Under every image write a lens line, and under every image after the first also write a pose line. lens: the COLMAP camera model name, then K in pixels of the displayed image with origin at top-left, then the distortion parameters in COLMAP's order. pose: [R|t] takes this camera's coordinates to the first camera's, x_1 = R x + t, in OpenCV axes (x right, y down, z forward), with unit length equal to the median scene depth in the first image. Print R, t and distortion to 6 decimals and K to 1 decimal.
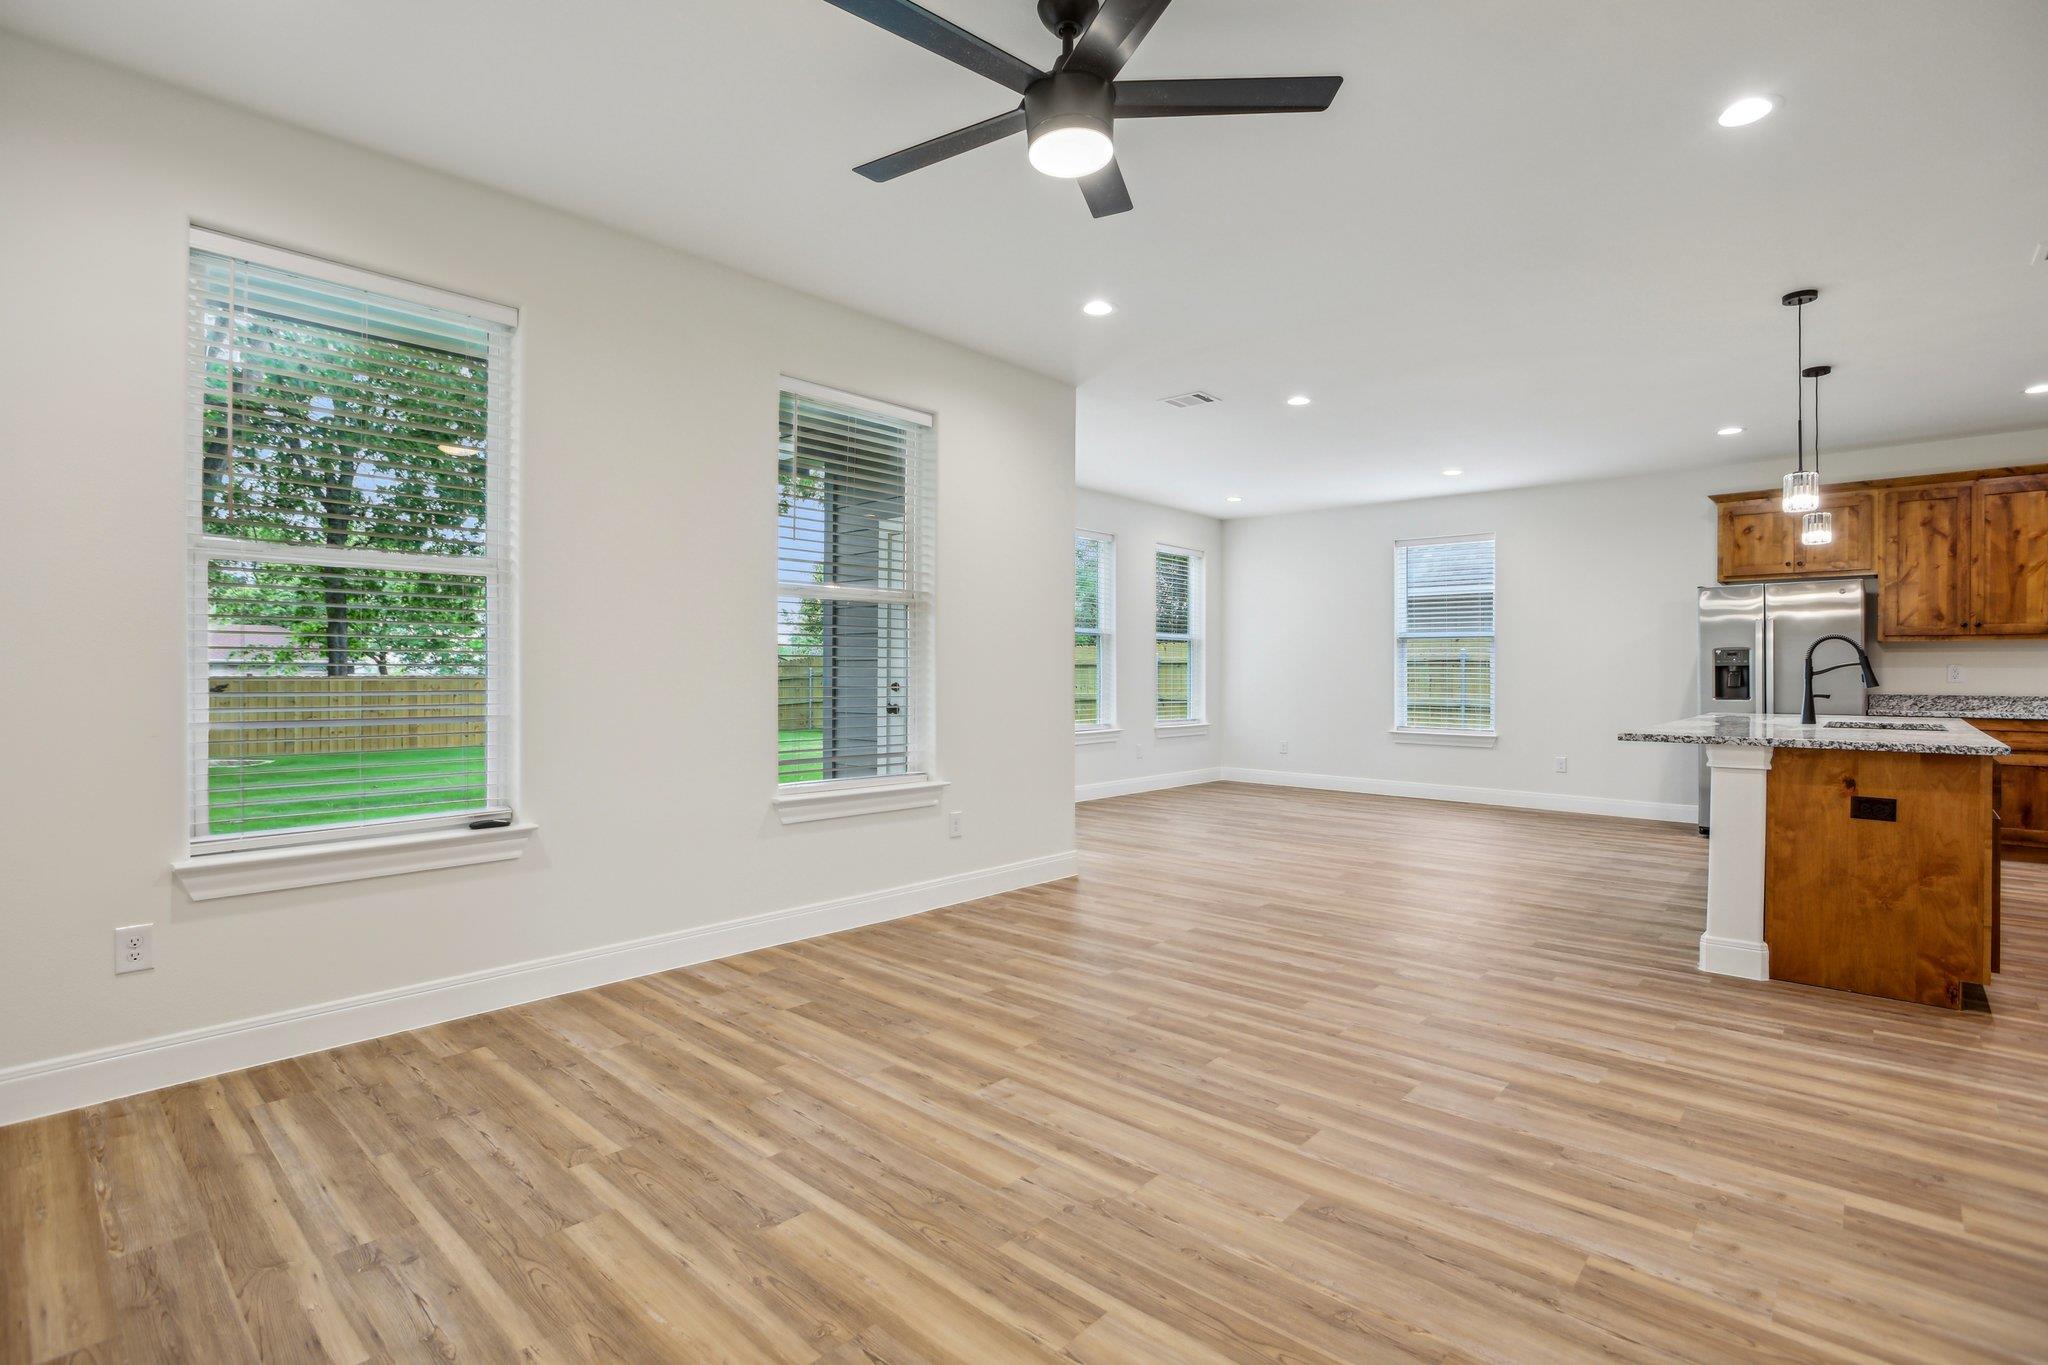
lens RADIAL K [[970.8, 0, 1011.9], [0, 970.8, 667.4], [0, 0, 1]] dist [-0.053032, 0.019297]
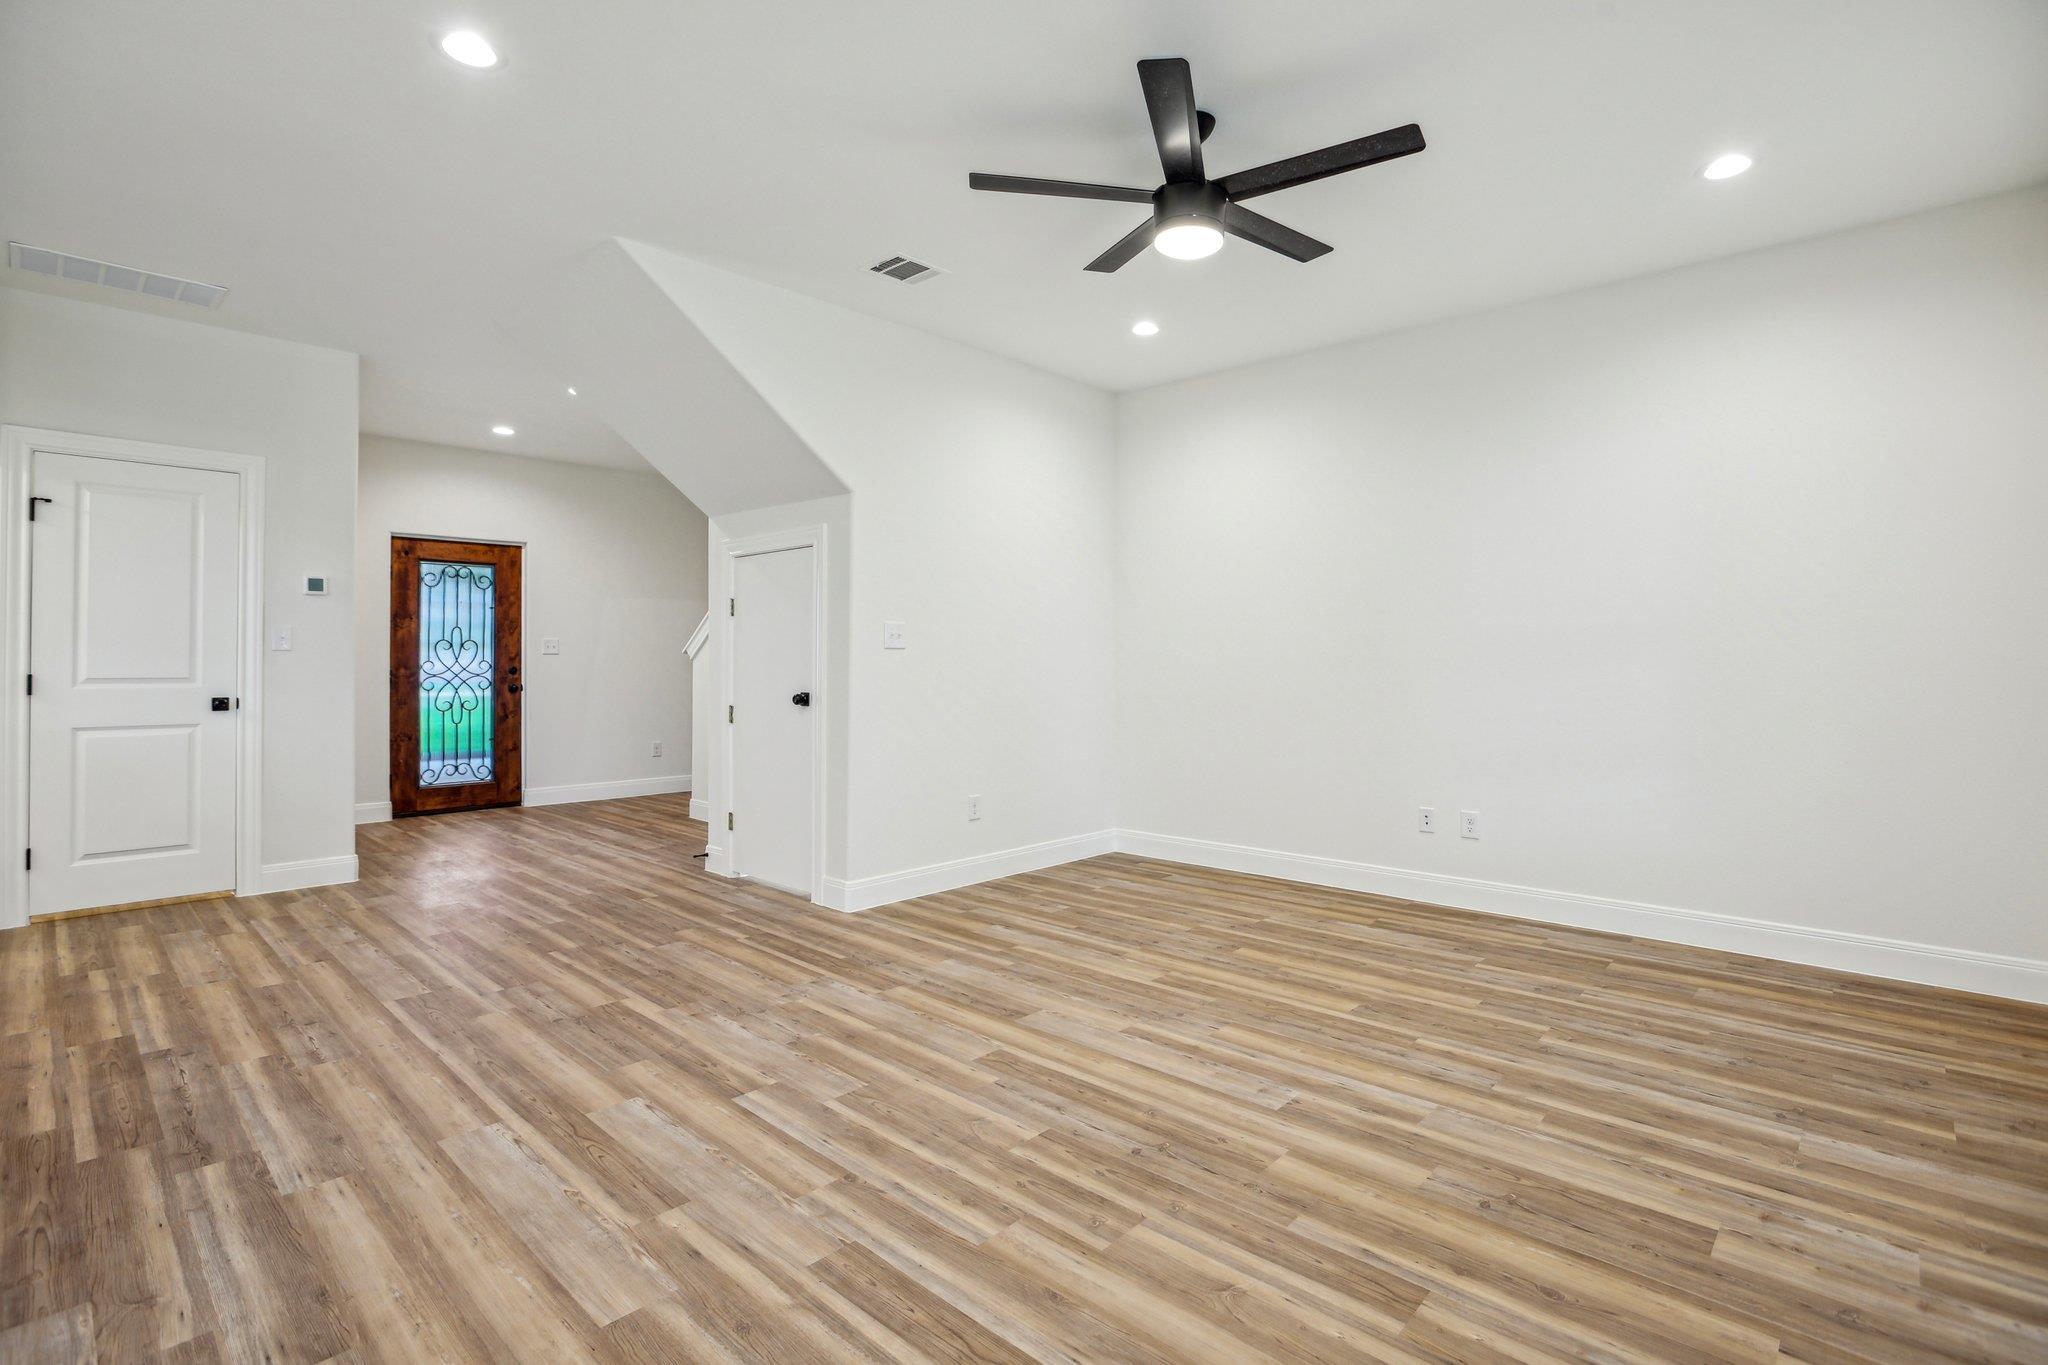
lens RADIAL K [[970.6, 0, 1015.2], [0, 970.6, 644.0], [0, 0, 1]] dist [-0.056647, 0.021680]
pose [[-0.999978, -0.003772, 0.005528, 0.191319], [-0.003889, 0.999764, -0.021367, 0.007848], [-0.005446, -0.021388, -0.999756, 1.544552]]
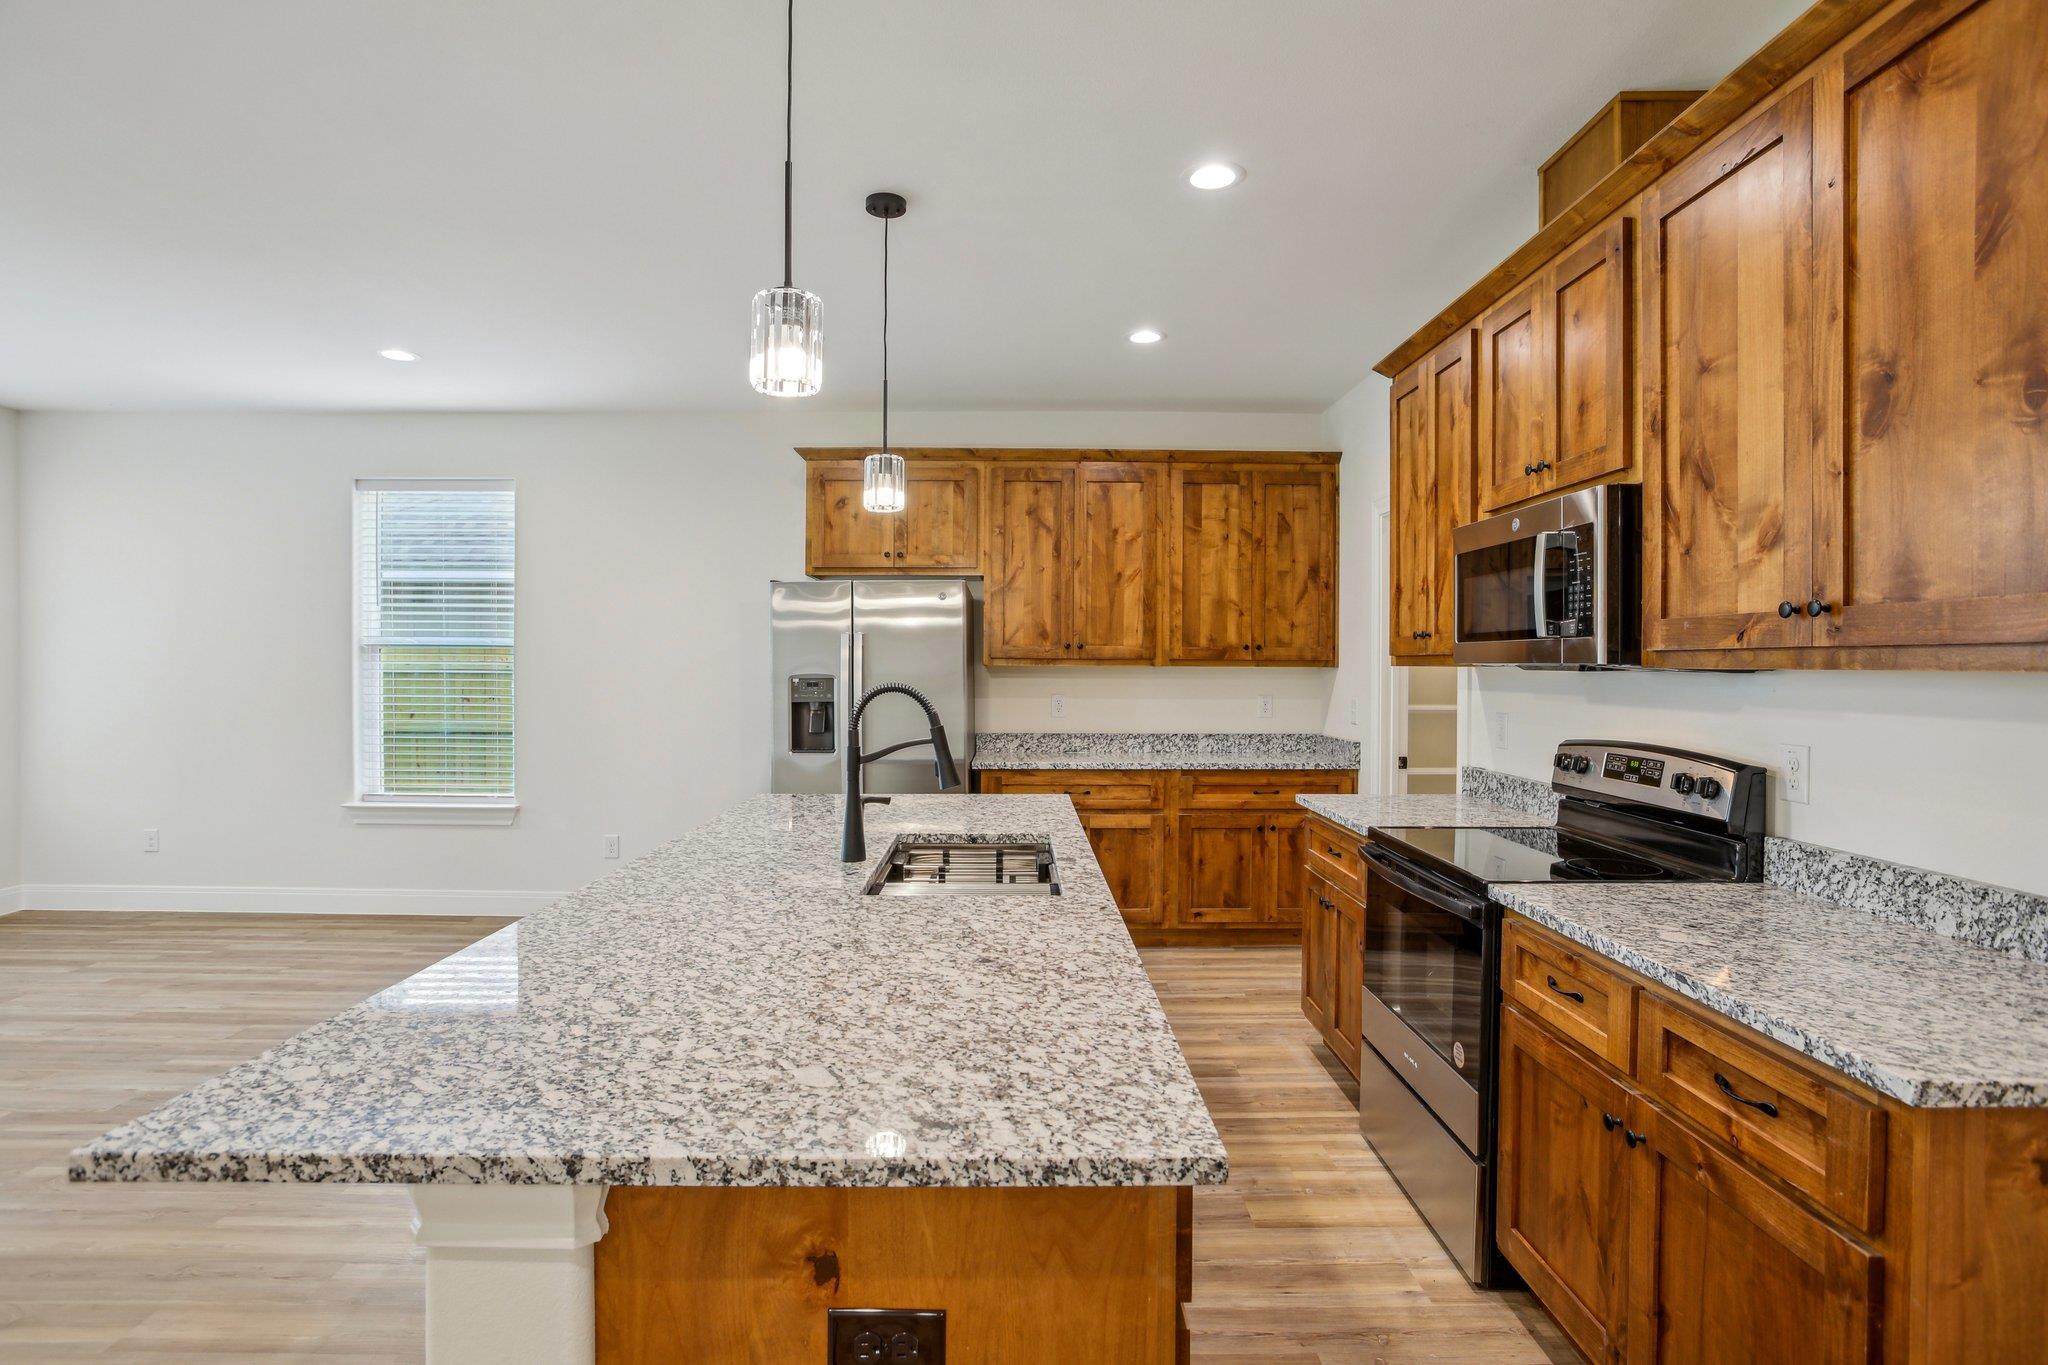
lens RADIAL K [[1025.9, 0, 1024.1], [0, 1025.9, 677.5], [0, 0, 1]] dist [-0.054457, 0.026168]
pose [[0.722822, -0.011659, 0.690936, 0.732212], [-0.003061, 0.999794, 0.020072, -0.066330], [-0.691027, -0.016624, 0.722638, 0.746312]]
